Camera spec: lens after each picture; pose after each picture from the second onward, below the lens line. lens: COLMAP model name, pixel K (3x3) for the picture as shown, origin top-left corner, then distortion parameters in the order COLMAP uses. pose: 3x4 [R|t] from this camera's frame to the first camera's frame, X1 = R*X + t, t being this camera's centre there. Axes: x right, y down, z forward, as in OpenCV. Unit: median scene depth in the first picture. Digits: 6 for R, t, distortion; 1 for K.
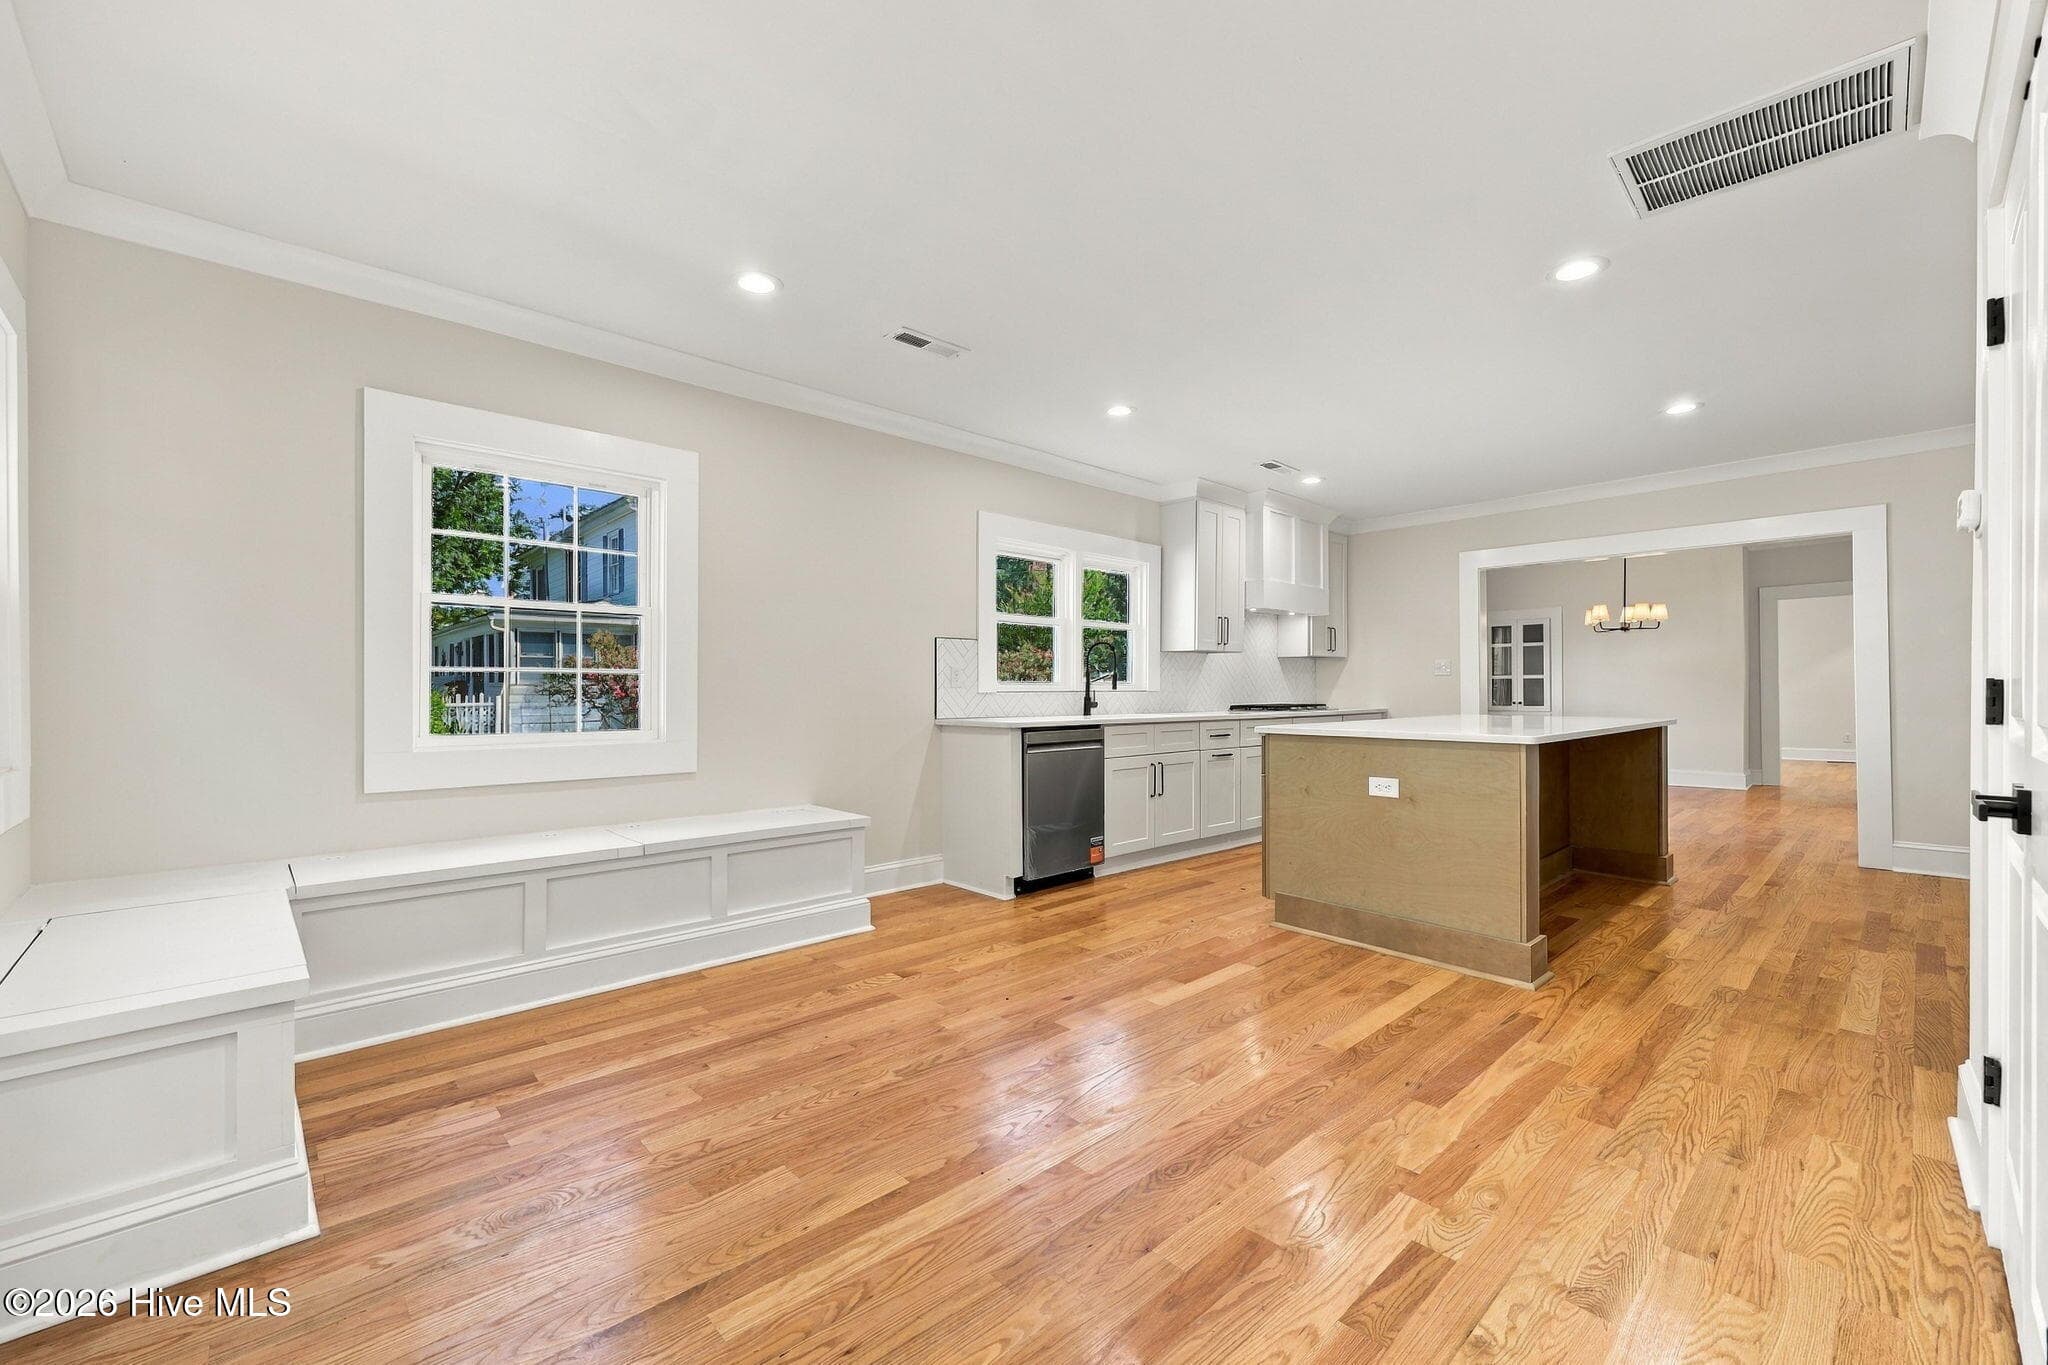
lens RADIAL K [[842.2, 0, 1017.8], [0, 842.2, 683.0], [0, 0, 1]] dist [0.002206, 0.000113]
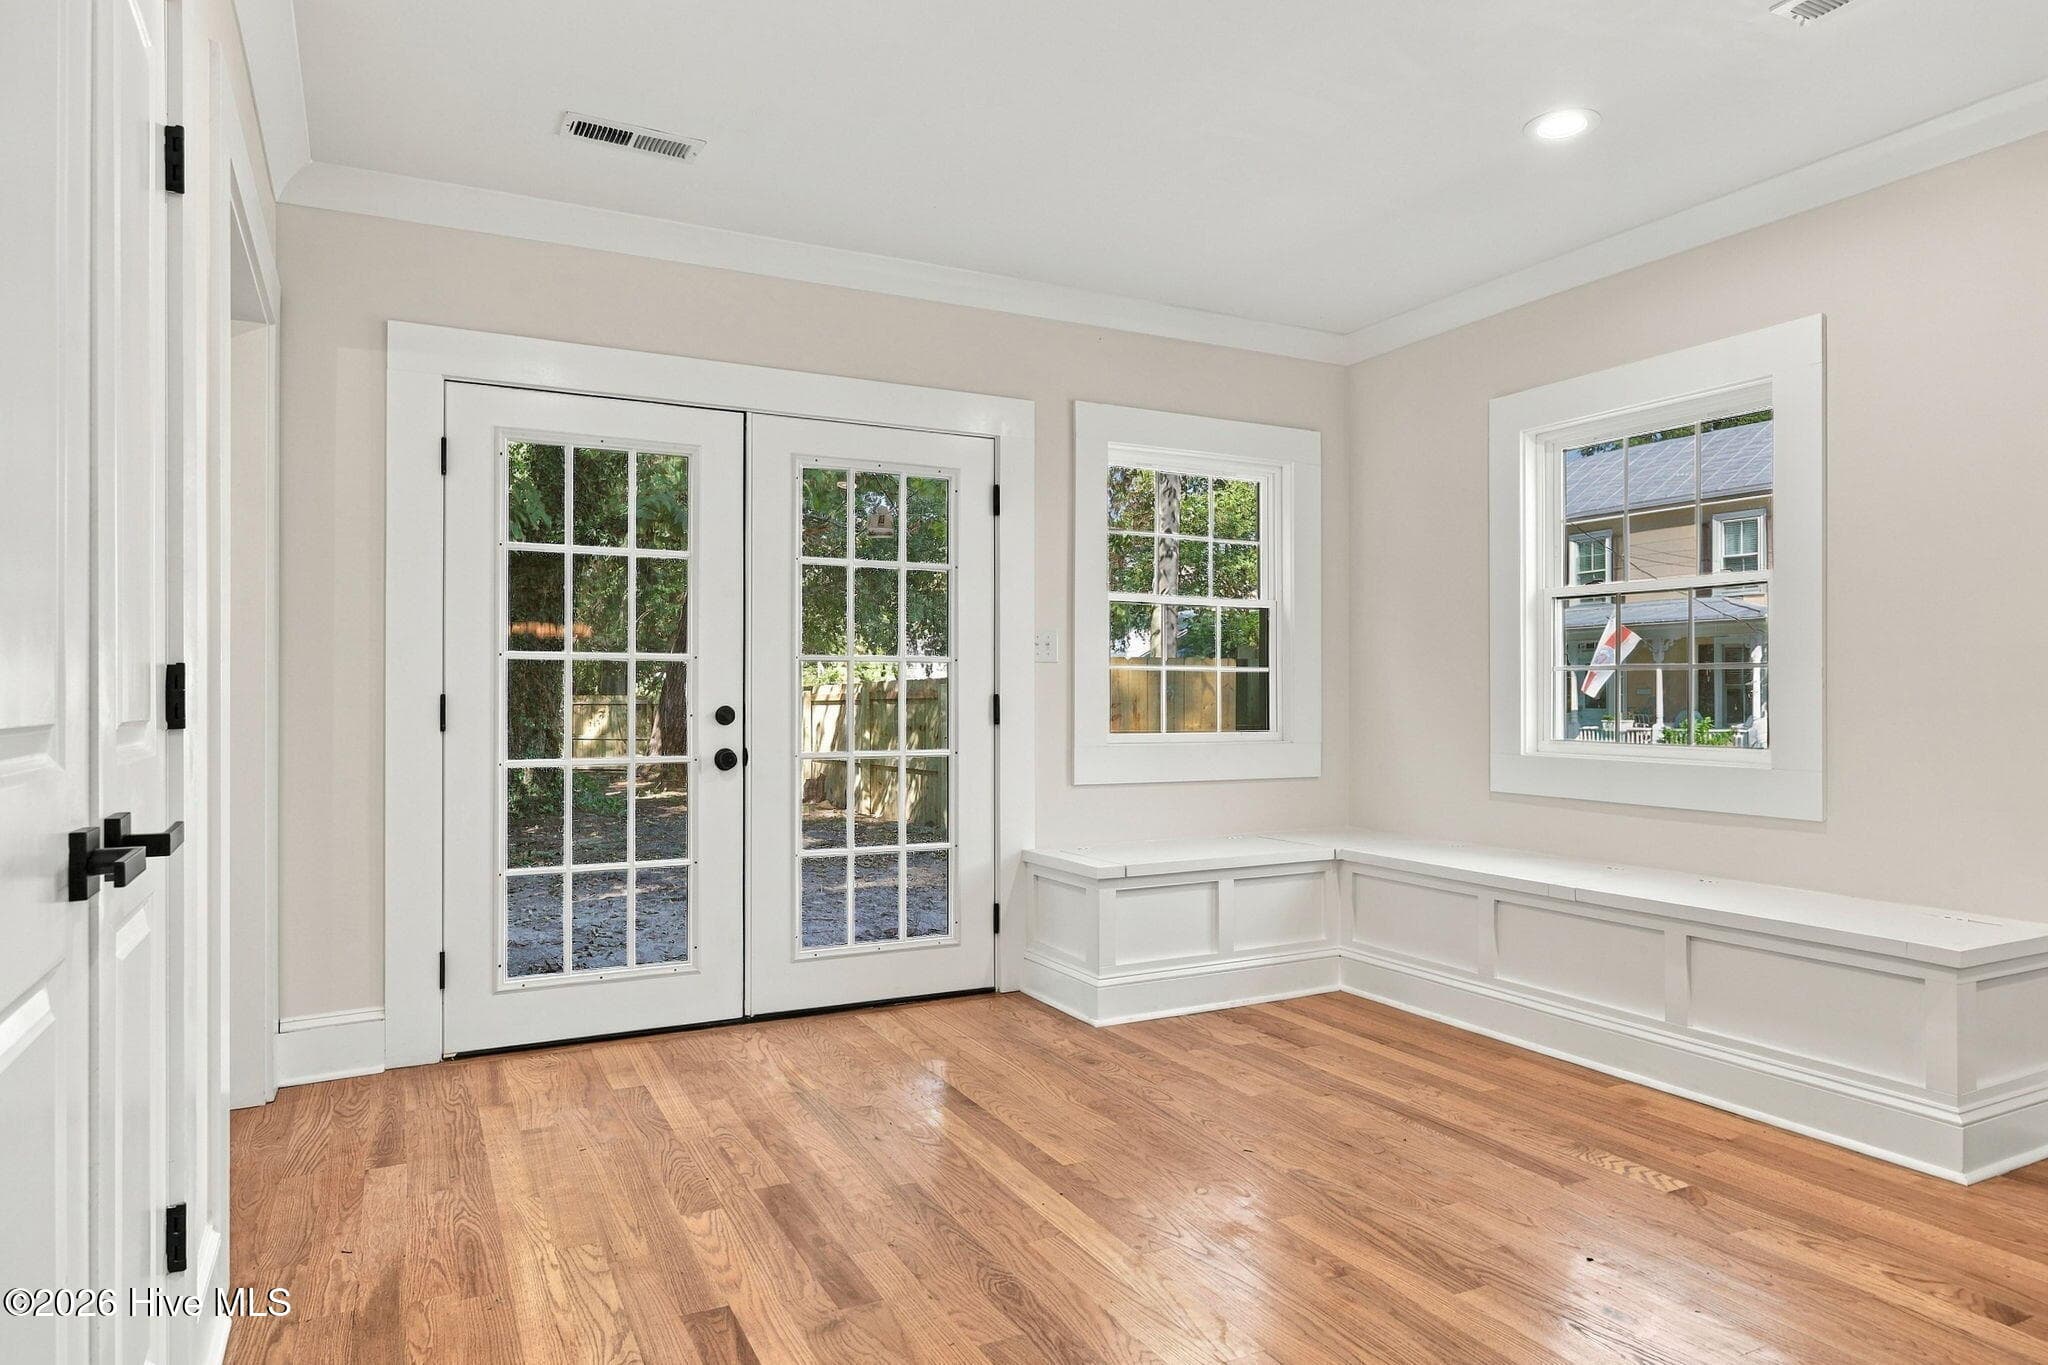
lens RADIAL K [[1257.0, 0, 1029.9], [0, 1257.0, 691.0], [0, 0, 1]] dist [0.003427, -0.001089]
pose [[-0.275619, -0.003645, -0.961260, 0.935198], [0.003828, 0.999981, -0.004889, 0.015362], [0.961259, -0.005027, -0.275600, 0.954608]]
